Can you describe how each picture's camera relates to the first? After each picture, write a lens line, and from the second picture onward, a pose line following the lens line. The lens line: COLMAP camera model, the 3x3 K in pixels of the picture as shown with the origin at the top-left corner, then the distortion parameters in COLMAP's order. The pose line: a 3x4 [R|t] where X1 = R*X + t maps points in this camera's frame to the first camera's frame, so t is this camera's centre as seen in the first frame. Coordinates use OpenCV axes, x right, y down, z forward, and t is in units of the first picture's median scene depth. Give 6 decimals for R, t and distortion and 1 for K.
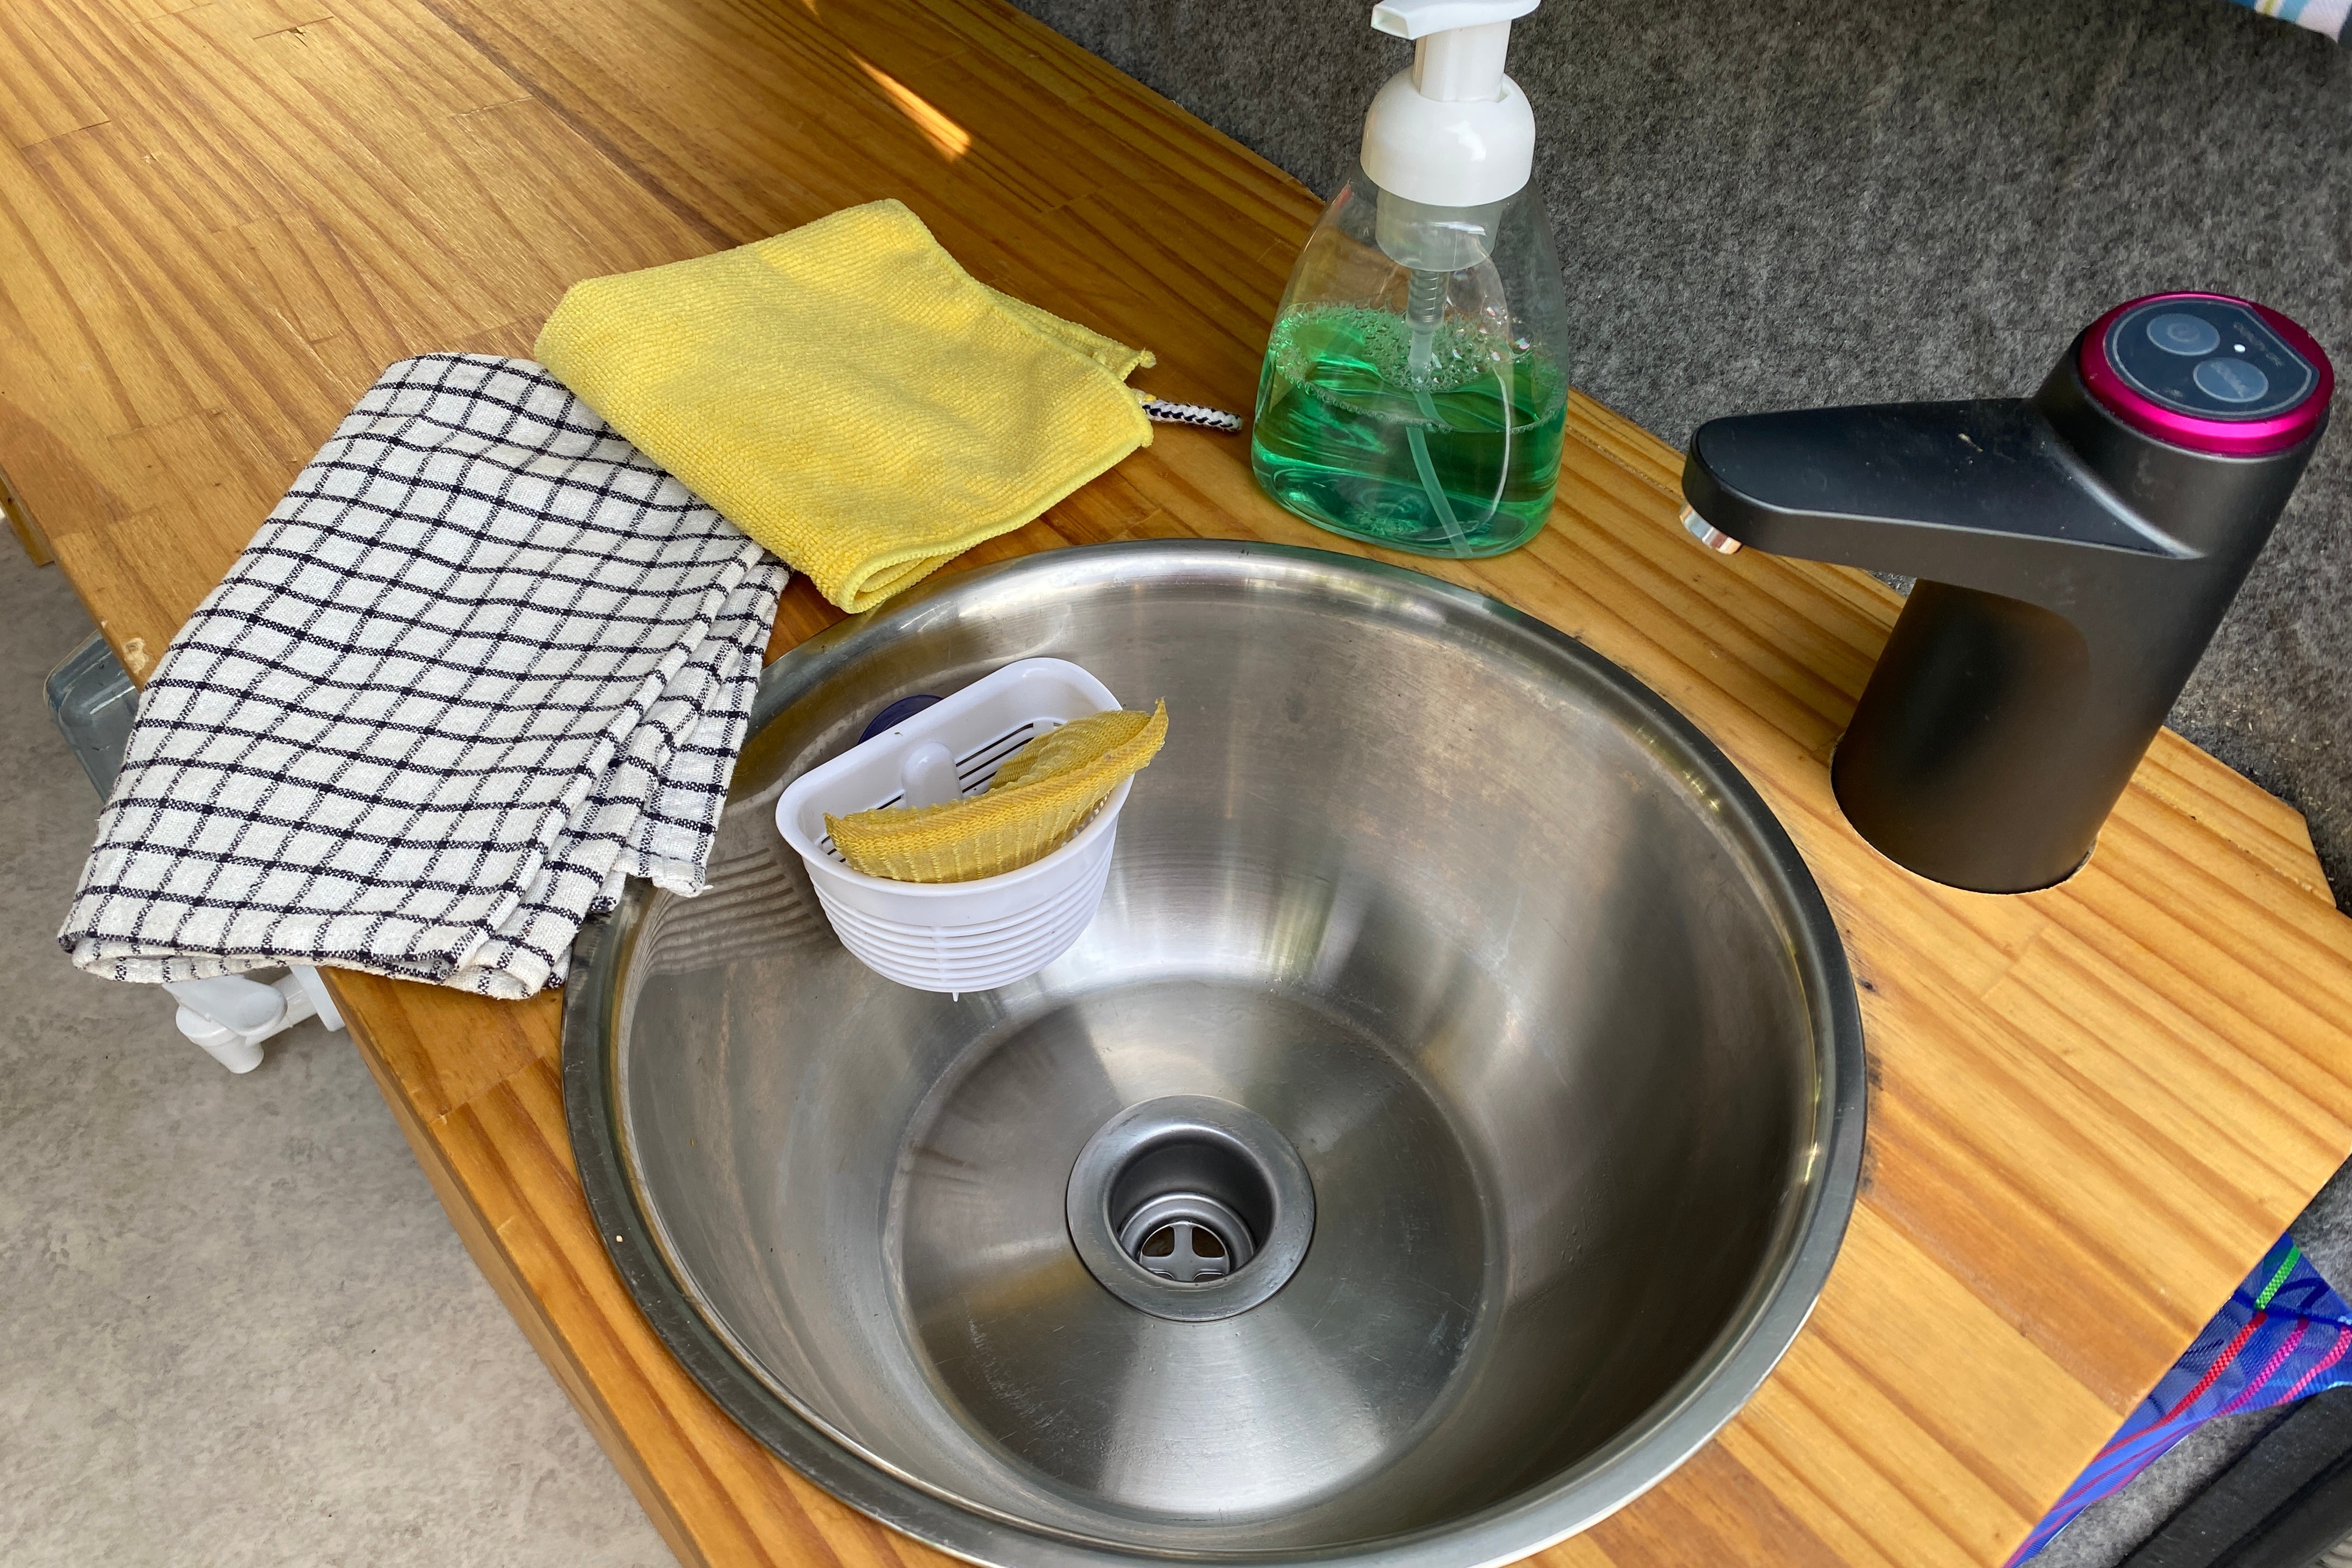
lens RADIAL K [[1794.2, 0, 1169.4], [0, 1794.2, 760.3], [0, 0, 1]] dist [0.033141, -0.032813]
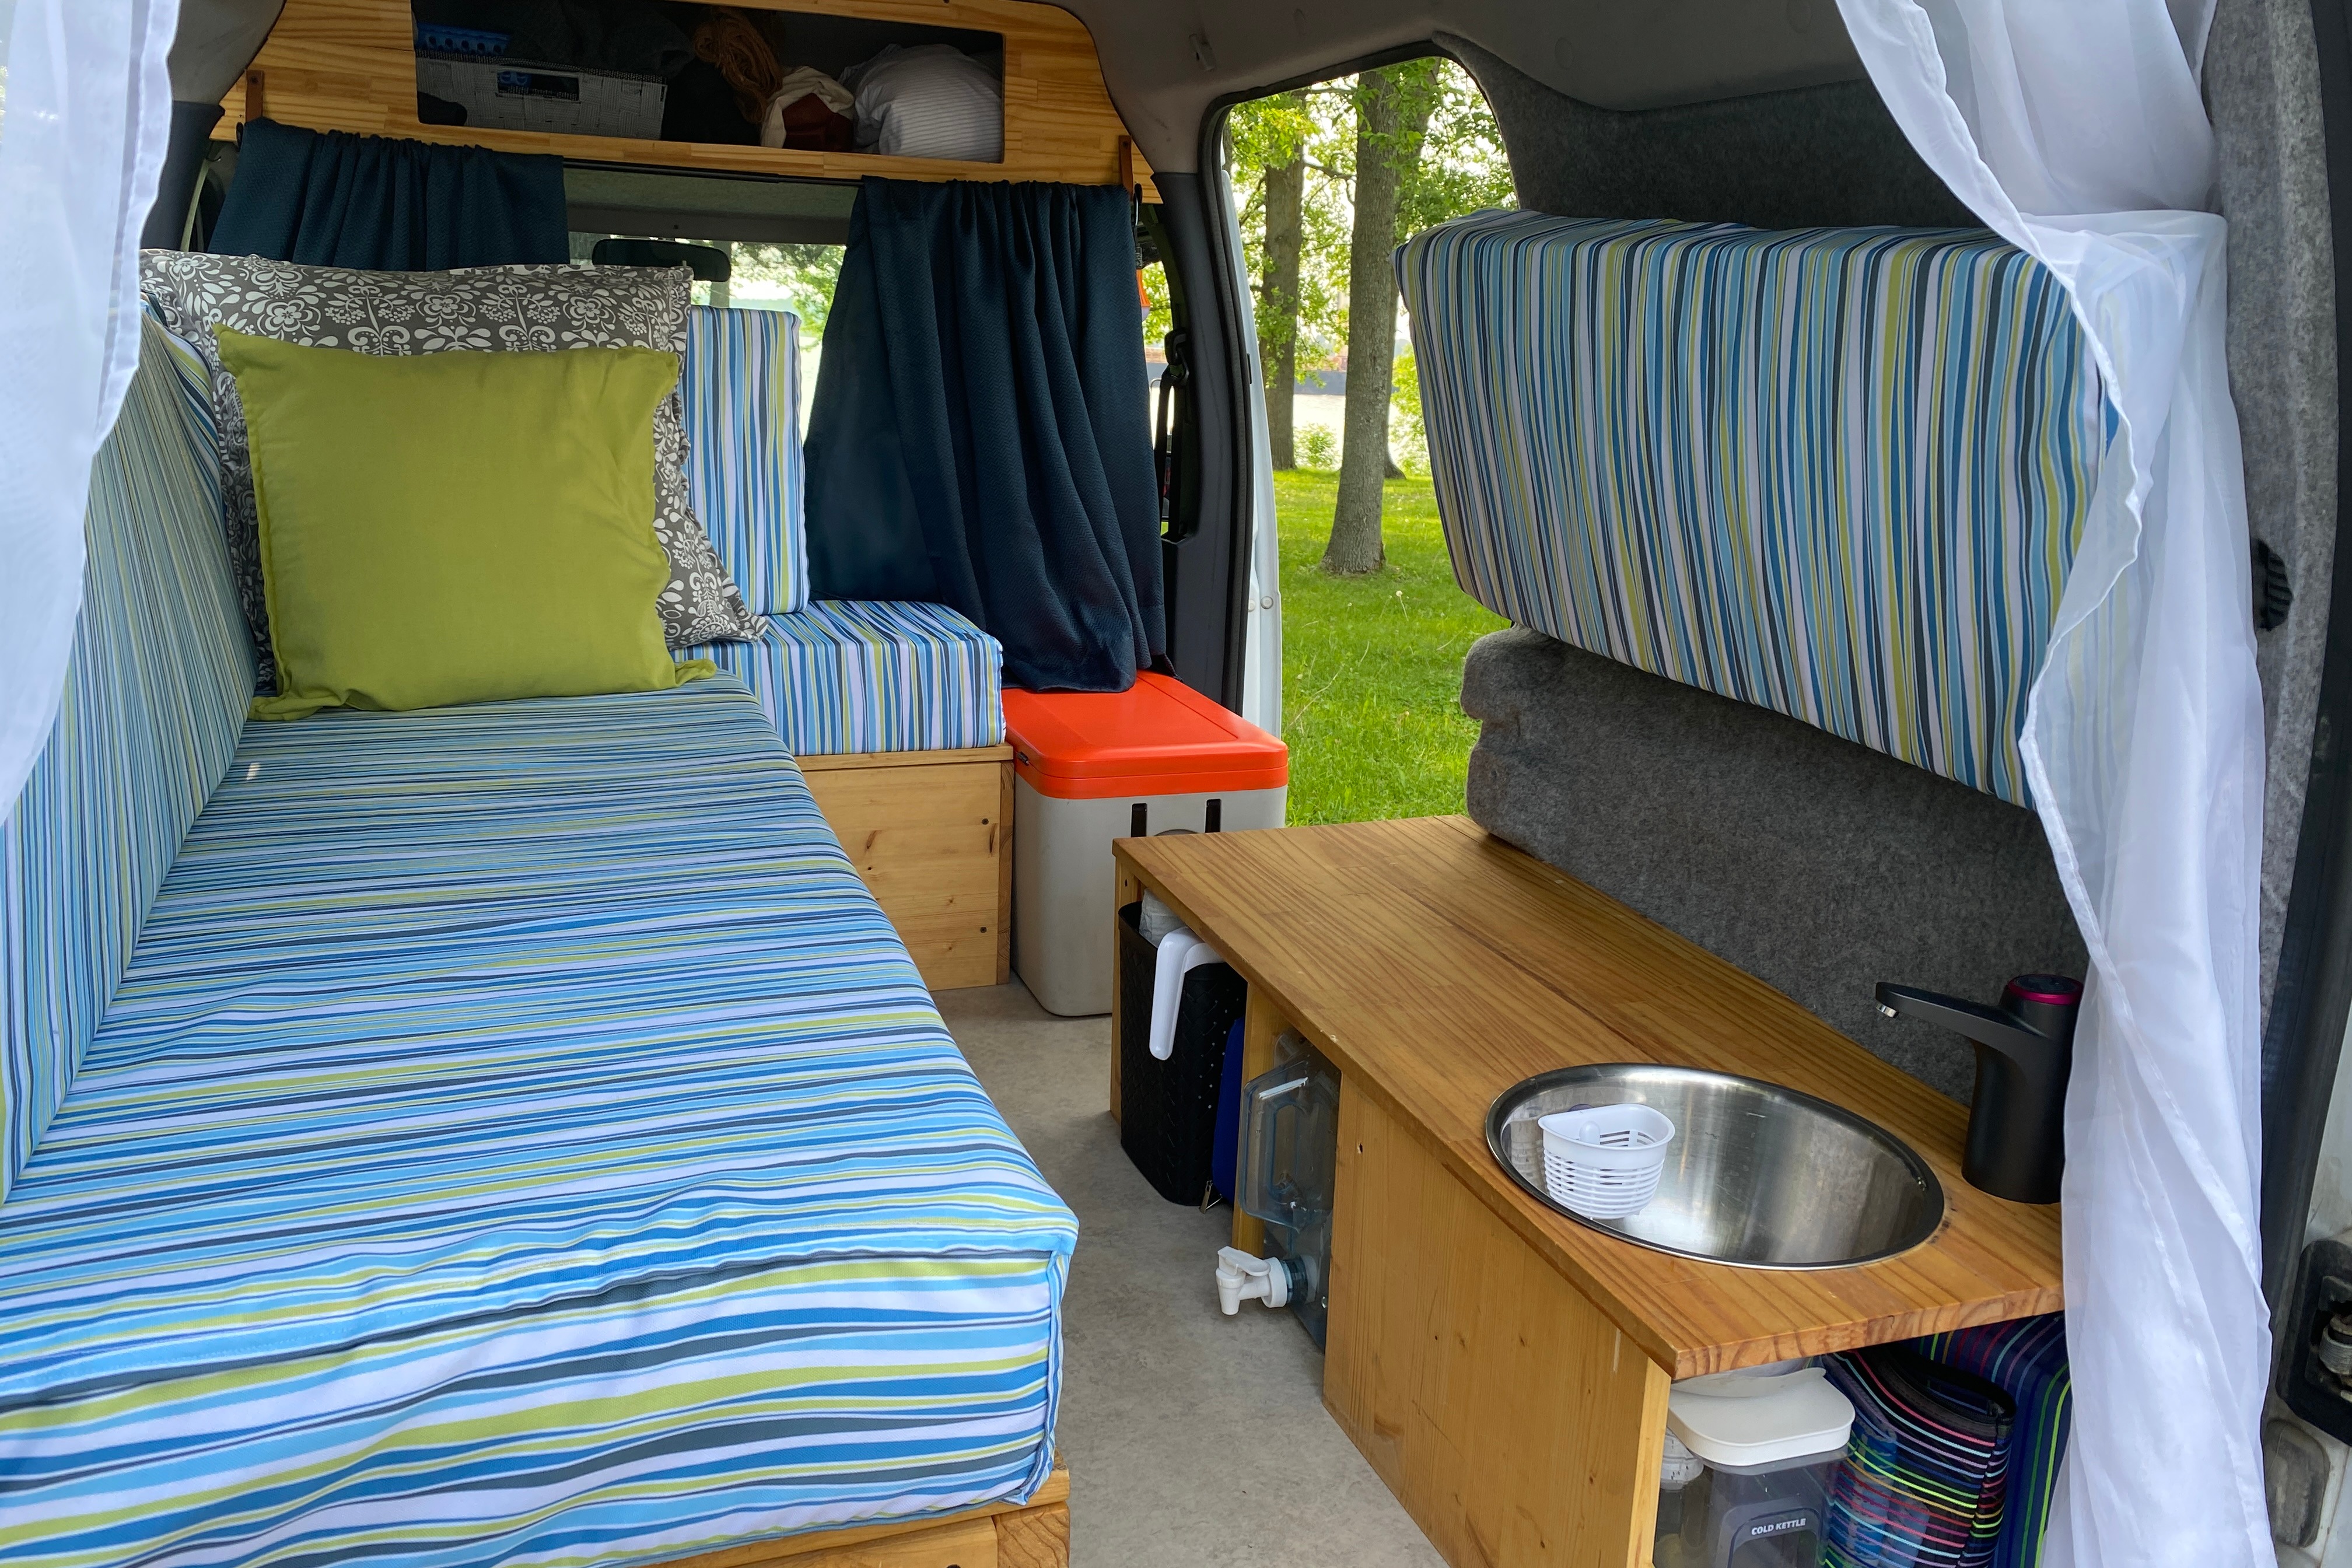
lens RADIAL K [[1794.2, 0, 1160.9], [0, 1794.2, 781.1], [0, 0, 1]] dist [0.033141, -0.032813]
pose [[0.937487, 0.094655, -0.334901, 0.065351], [-0.261262, 0.827144, -0.497569, 0.755754], [0.229914, 0.553961, 0.800167, -1.102444]]
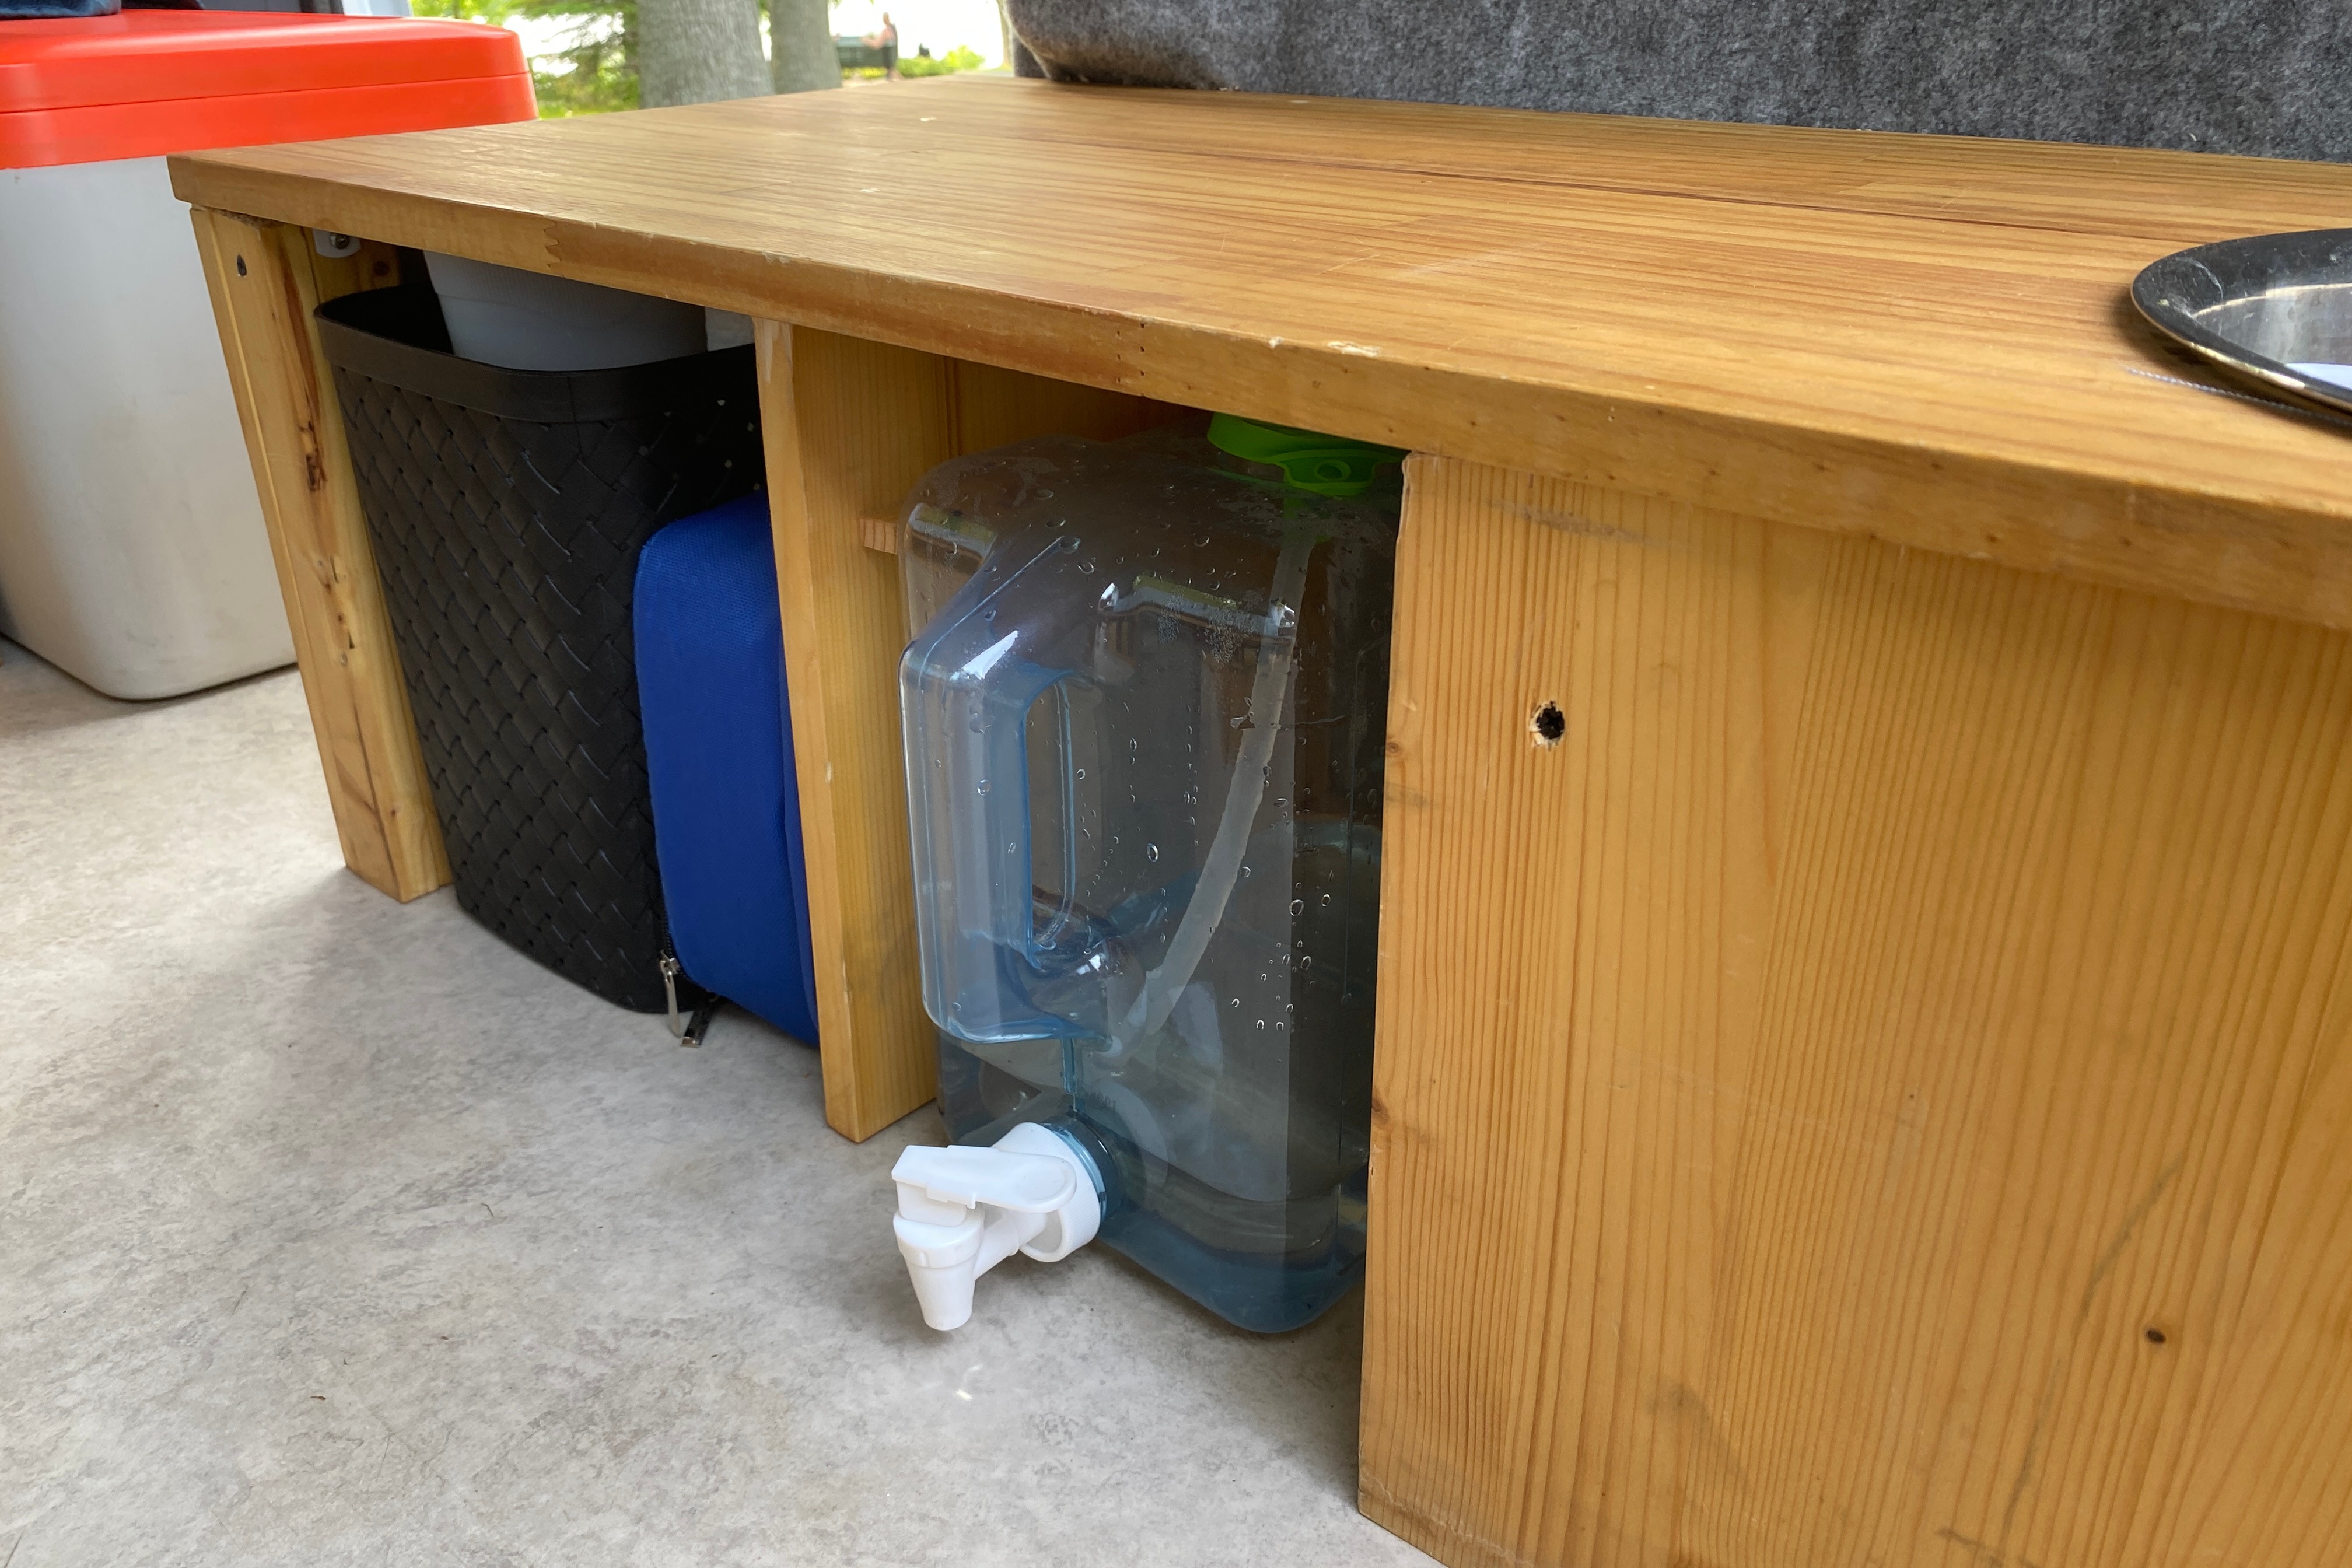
lens RADIAL K [[1794.2, 0, 1153.4], [0, 1794.2, 786.8], [0, 0, 1]] dist [0.033141, -0.032813]
pose [[0.987835, -0.099429, 0.119565, -0.516508], [0.136225, 0.924120, -0.356994, 0.248830], [-0.074997, 0.368939, 0.926423, 0.264409]]
